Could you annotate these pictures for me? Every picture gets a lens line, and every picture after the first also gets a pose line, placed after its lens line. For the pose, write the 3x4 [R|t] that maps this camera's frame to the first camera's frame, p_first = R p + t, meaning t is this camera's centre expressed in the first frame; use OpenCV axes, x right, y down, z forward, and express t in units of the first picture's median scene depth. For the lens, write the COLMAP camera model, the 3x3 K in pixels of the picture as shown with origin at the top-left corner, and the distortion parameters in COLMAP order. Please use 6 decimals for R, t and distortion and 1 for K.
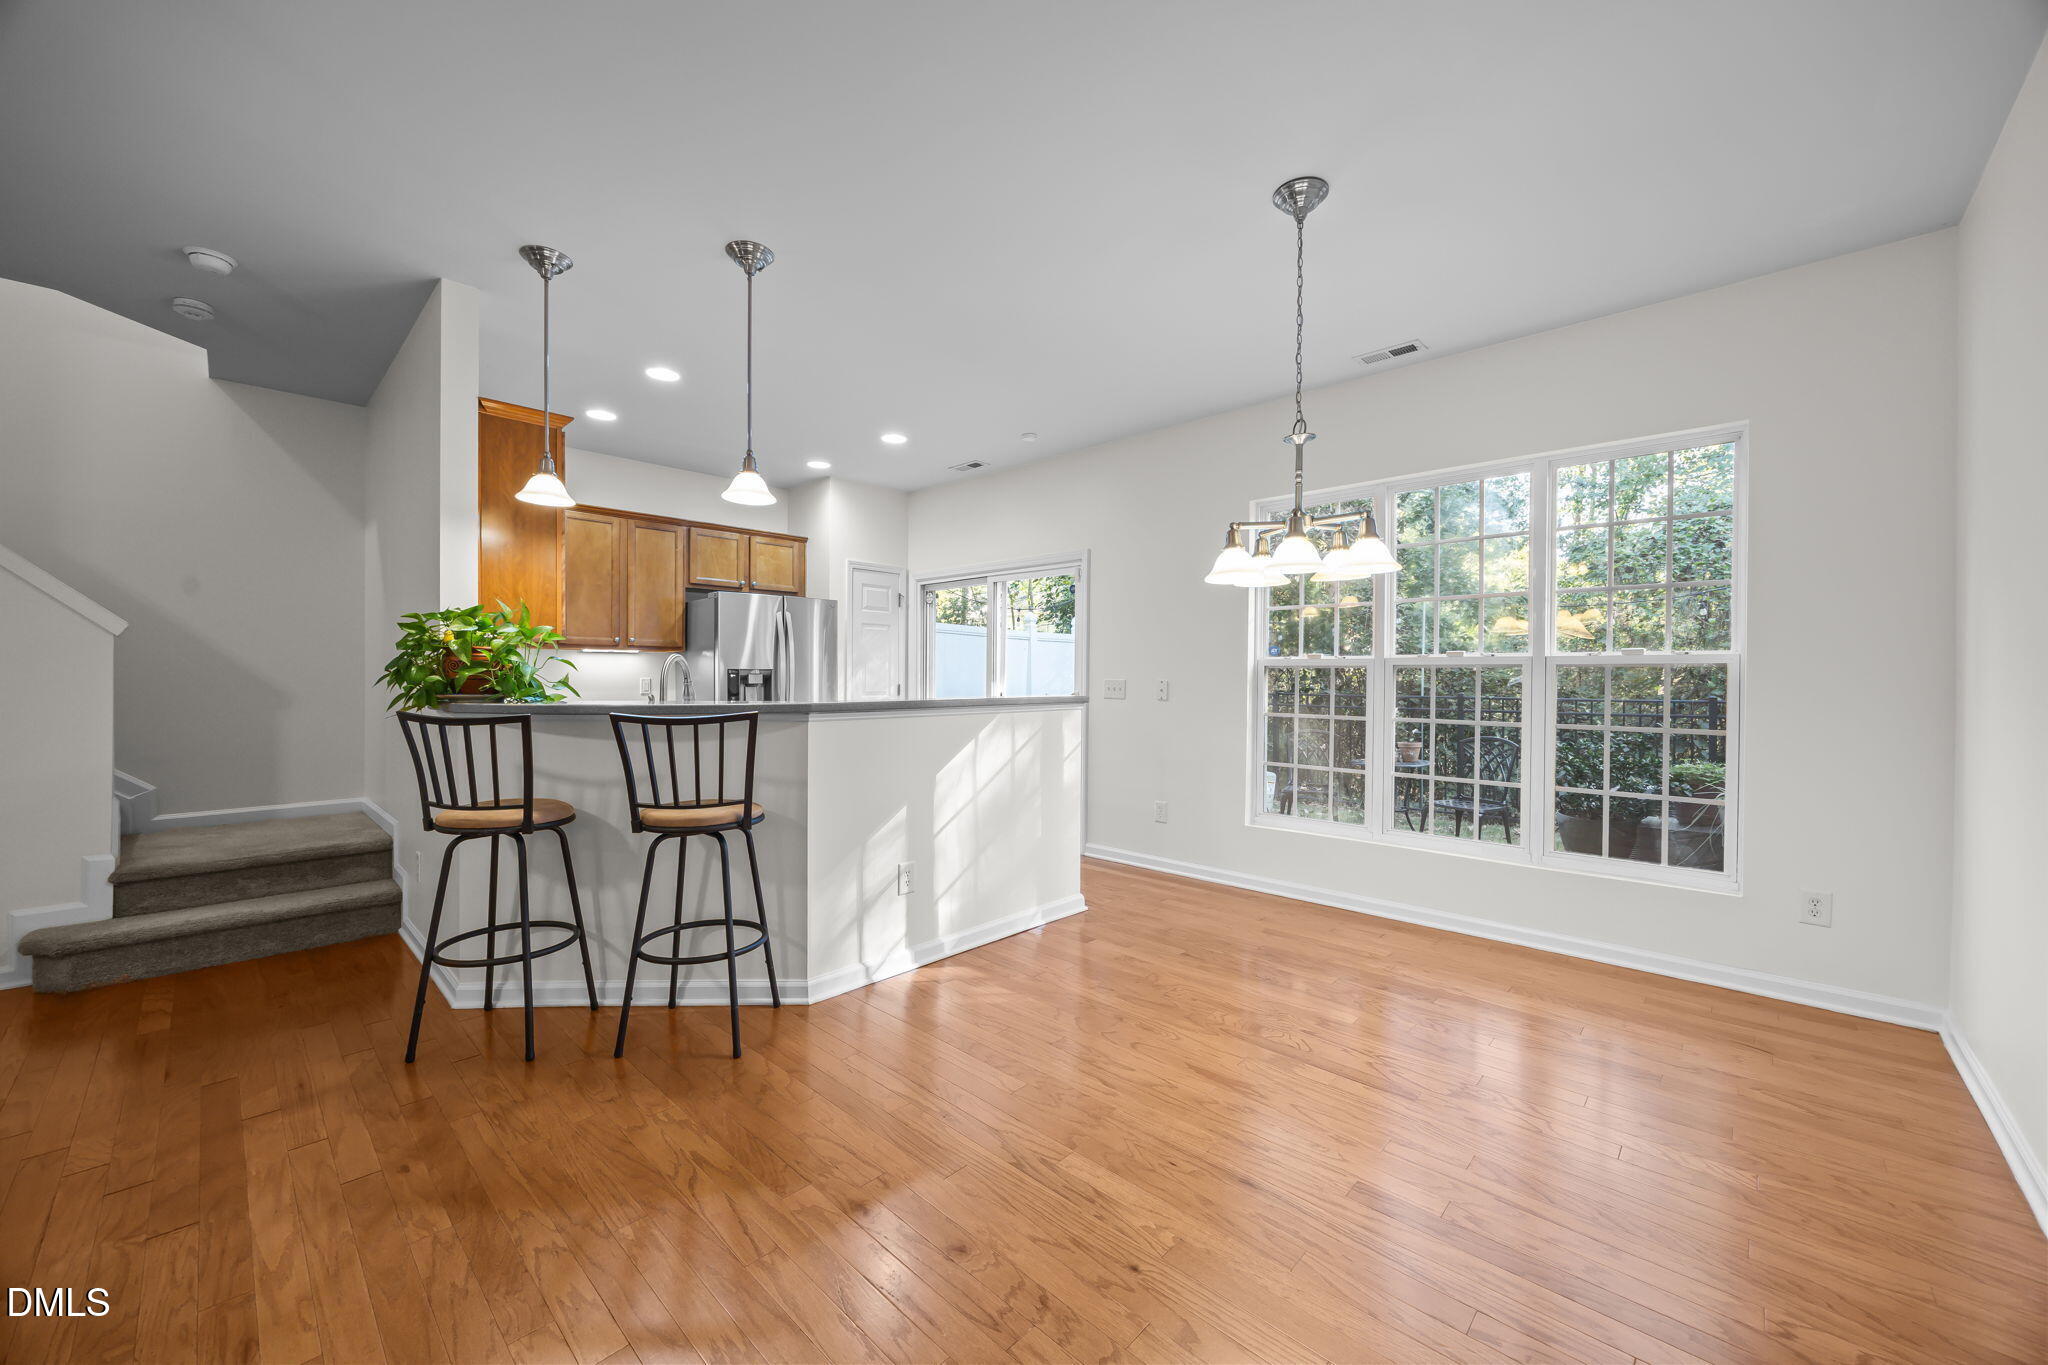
lens RADIAL K [[779.8, 0, 1024.8], [0, 779.8, 686.1], [0, 0, 1]] dist [-0.002330, -0.000353]
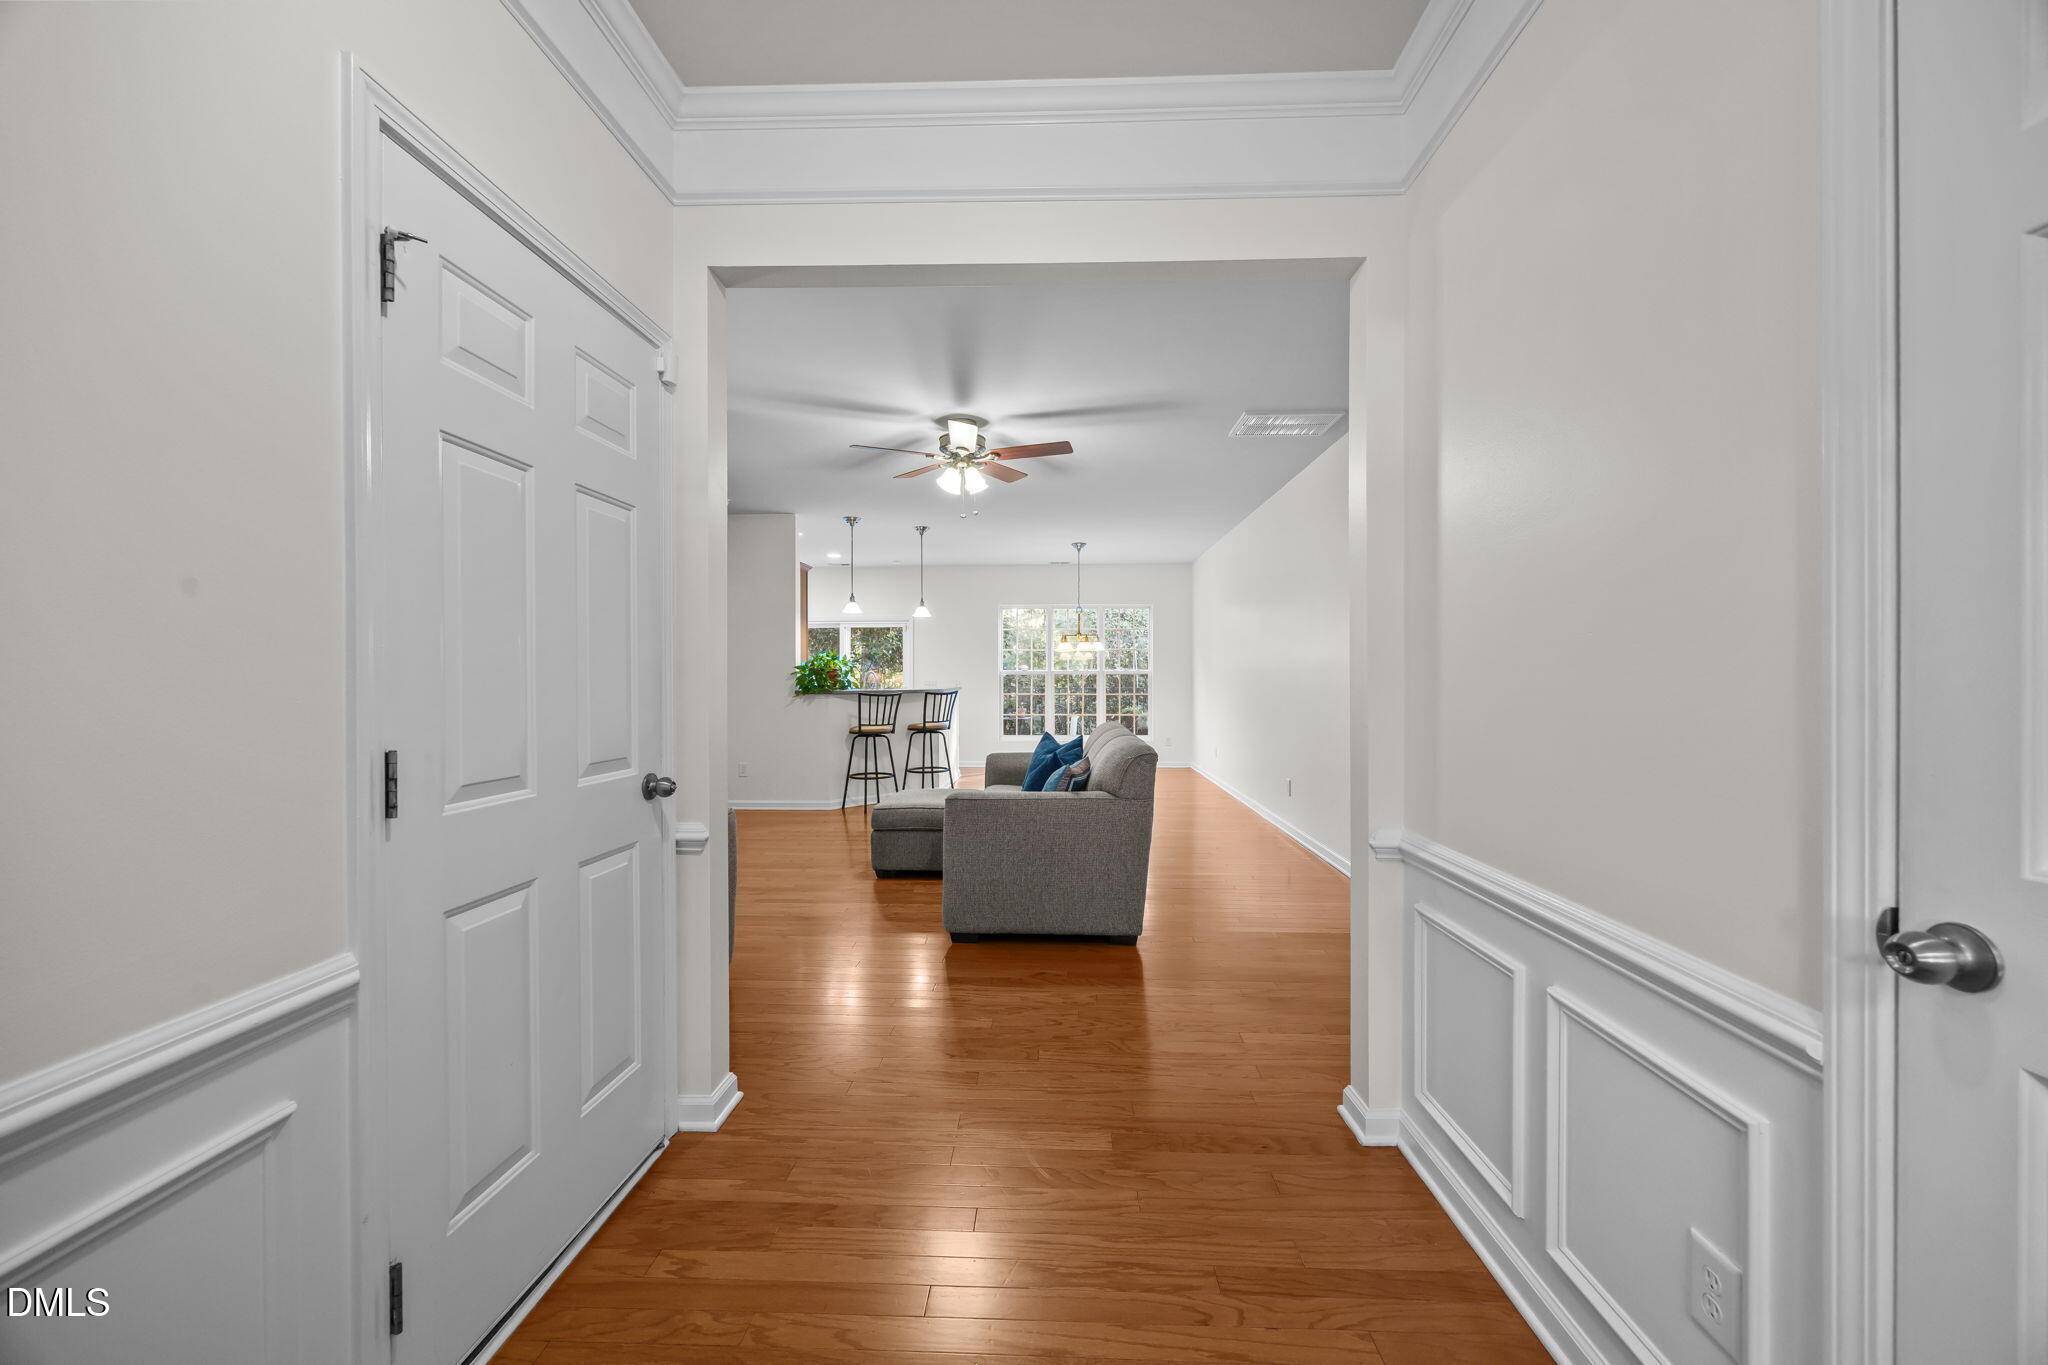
lens RADIAL K [[779.8, 0, 1033.7], [0, 779.8, 681.3], [0, 0, 1]] dist [-0.002330, -0.000353]
pose [[0.751261, -0.008352, 0.659952, -1.893486], [0.011386, 0.999935, -0.000306, -0.000939], [-0.659907, 0.007744, 0.751308, -1.356946]]
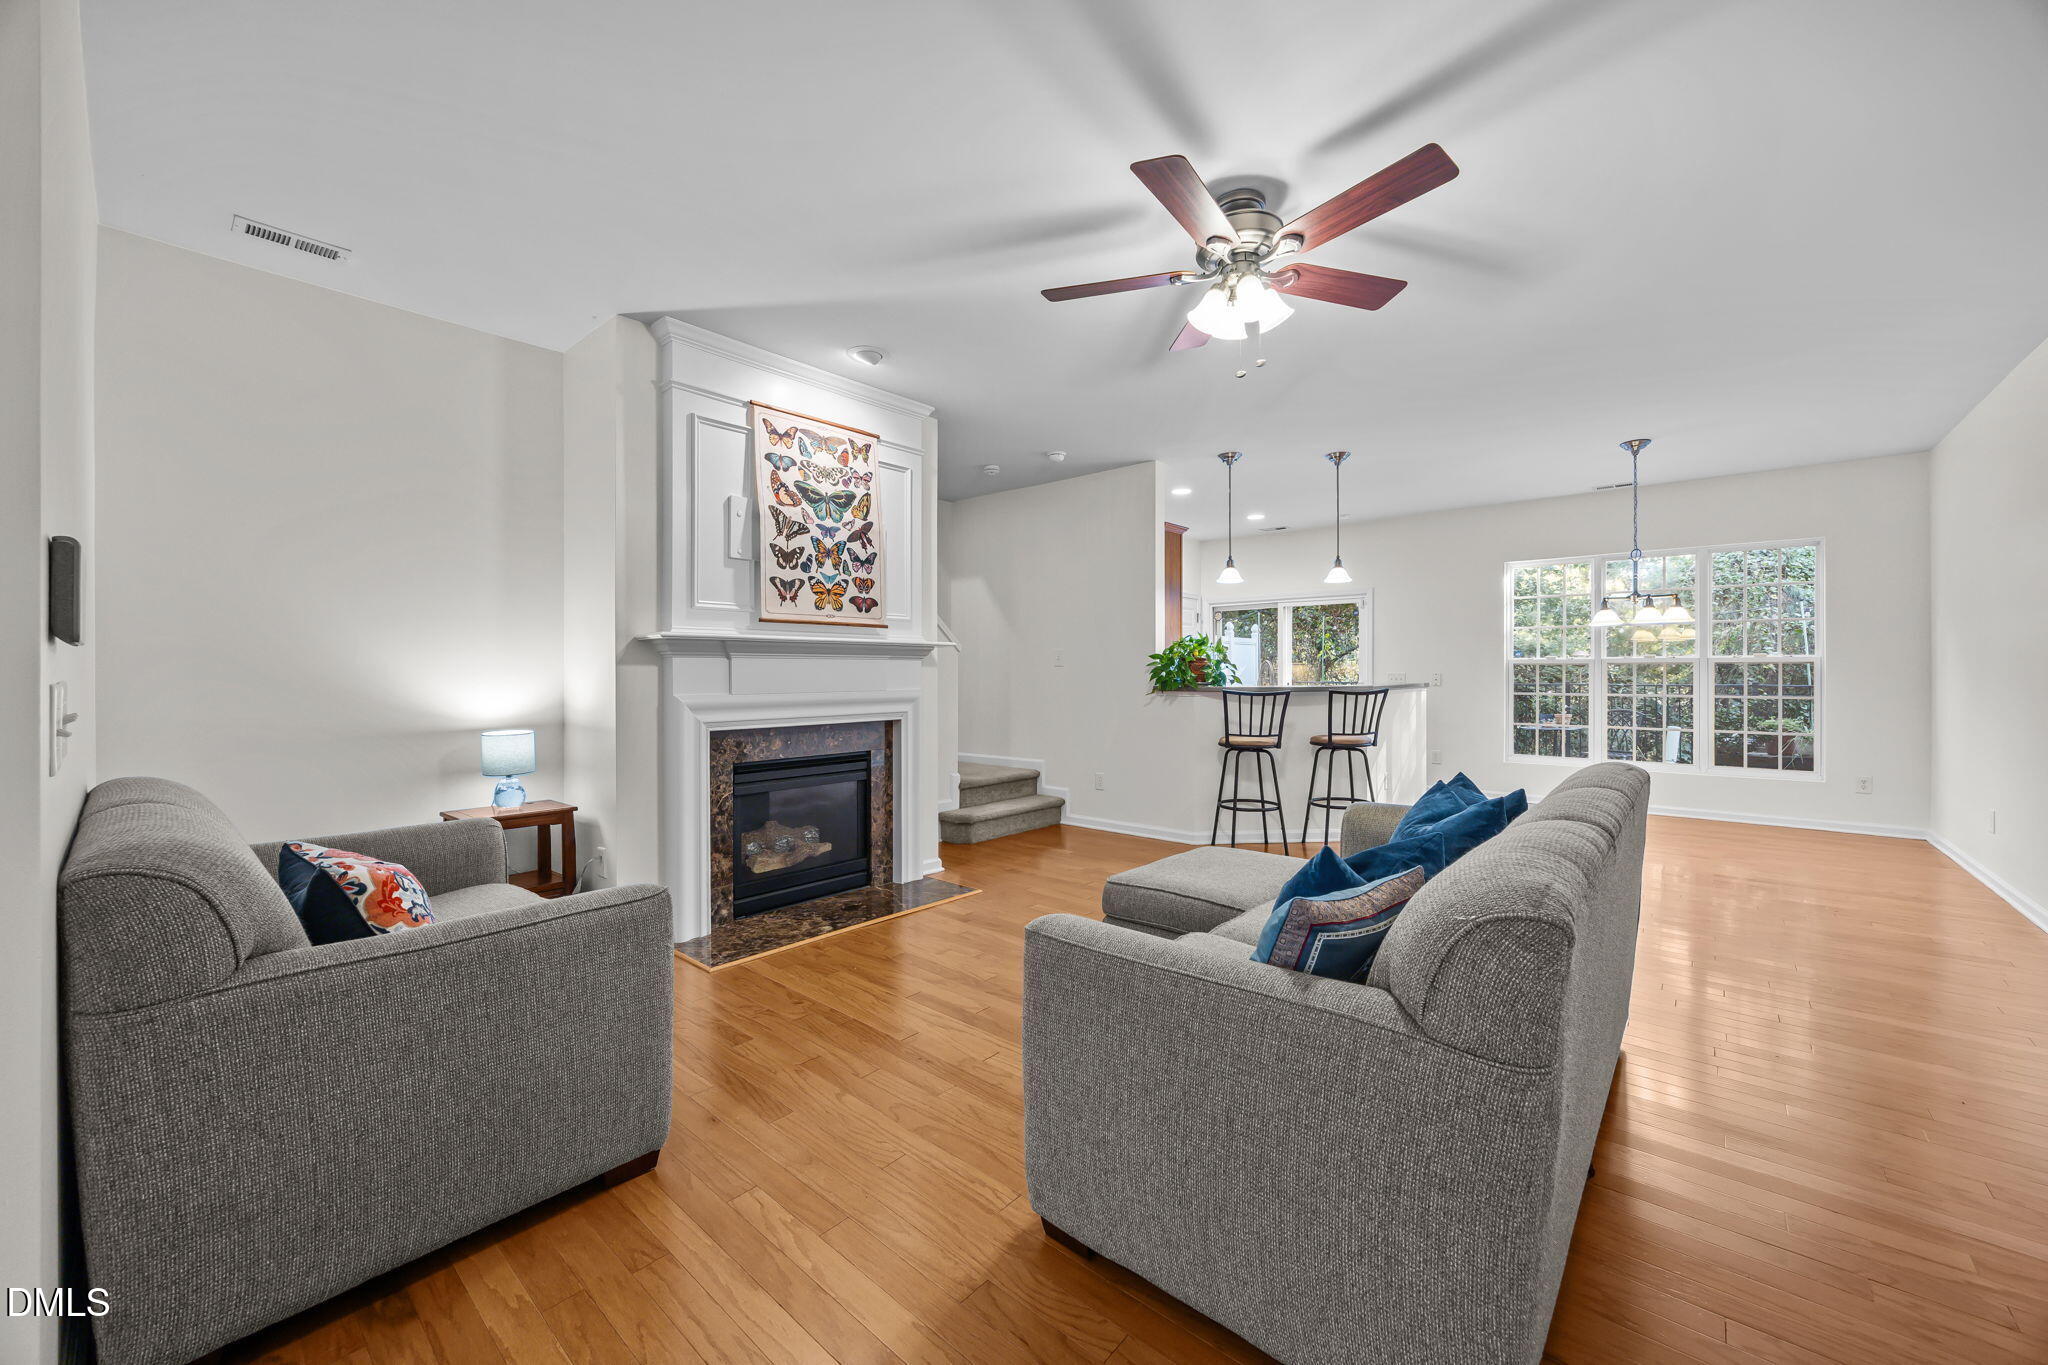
lens RADIAL K [[779.8, 0, 1029.6], [0, 779.8, 670.5], [0, 0, 1]] dist [-0.002330, -0.000353]
pose [[0.999220, -0.006756, 0.038906, -1.197791], [0.007216, 0.999906, -0.011689, 0.001373], [-0.038824, 0.011961, 0.999174, -0.910196]]
